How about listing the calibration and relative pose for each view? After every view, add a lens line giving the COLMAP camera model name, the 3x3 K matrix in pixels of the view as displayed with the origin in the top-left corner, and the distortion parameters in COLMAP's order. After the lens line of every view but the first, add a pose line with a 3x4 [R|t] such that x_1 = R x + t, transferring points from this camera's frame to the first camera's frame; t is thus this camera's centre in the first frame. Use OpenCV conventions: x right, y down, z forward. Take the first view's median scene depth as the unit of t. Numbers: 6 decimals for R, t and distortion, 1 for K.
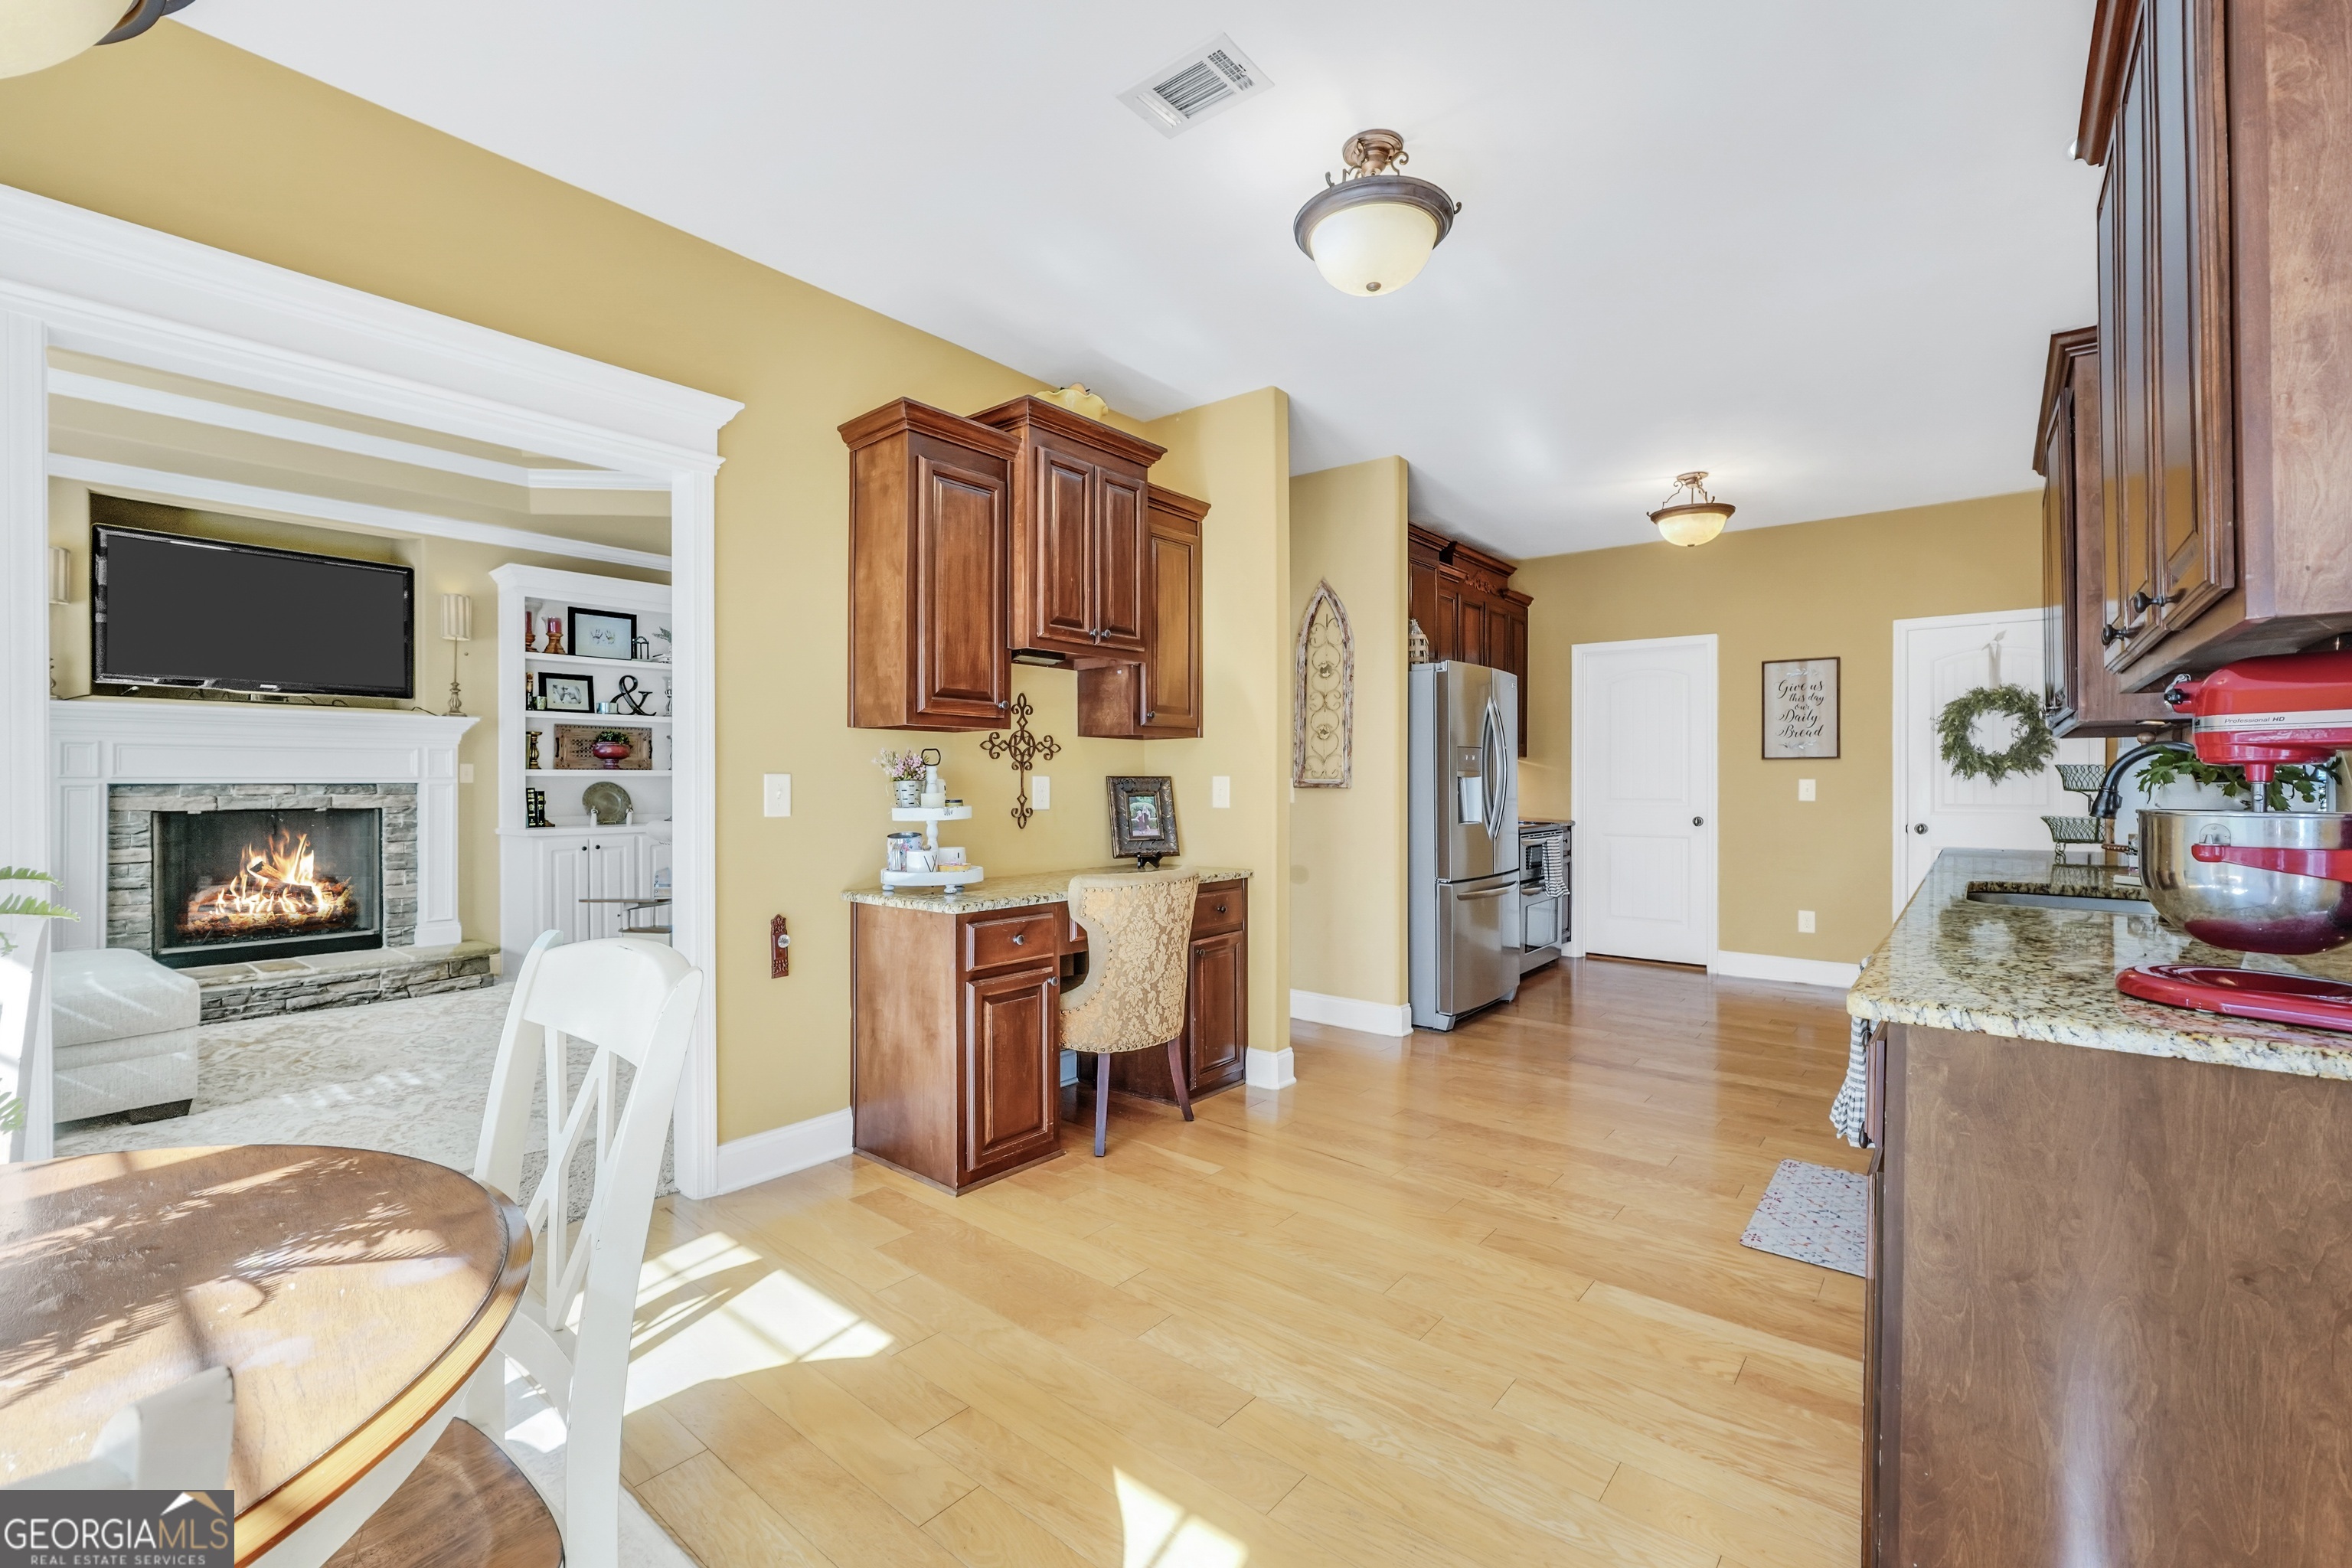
lens RADIAL K [[997.7, 0, 1153.5], [0, 997.7, 786.7], [0, 0, 1]] dist [-0.001965, 0.000025]
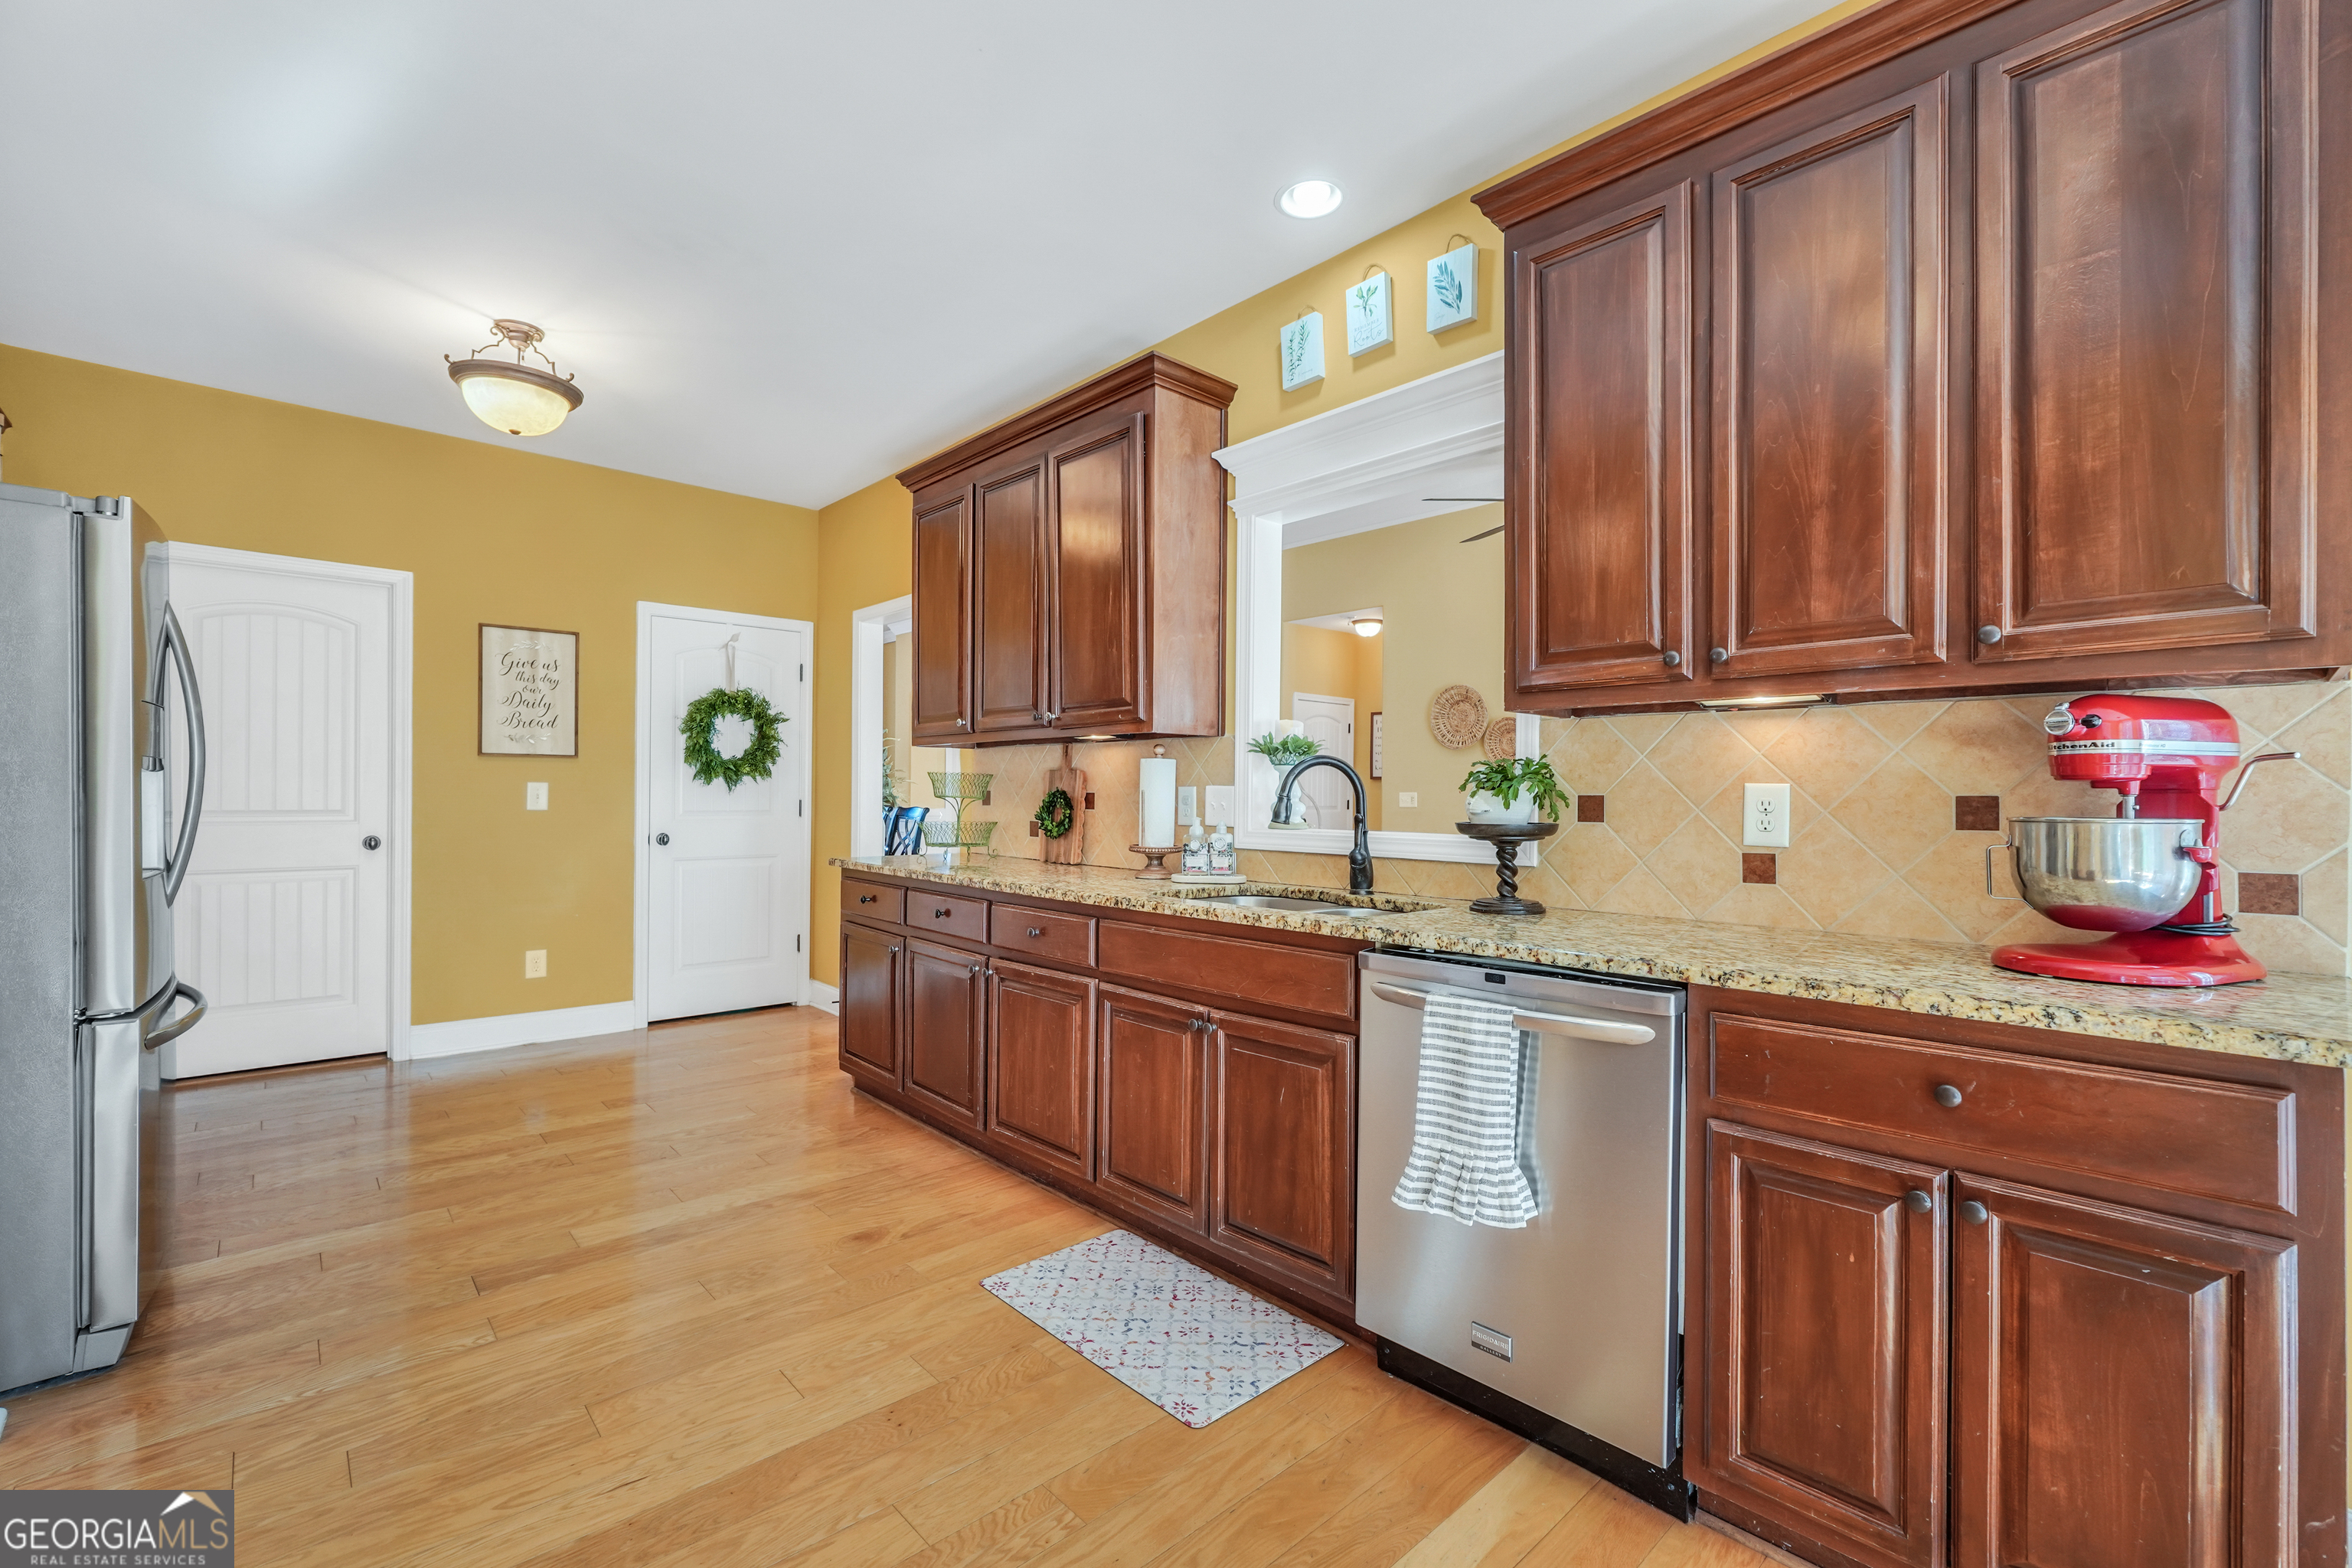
lens RADIAL K [[997.7, 0, 1153.5], [0, 997.7, 786.7], [0, 0, 1]] dist [-0.001965, 0.000025]
pose [[0.138888, 0.010688, 0.990250, -0.053063], [0.000193, 0.999941, -0.010820, 0.004386], [-0.990308, 0.001694, 0.138878, 0.408715]]
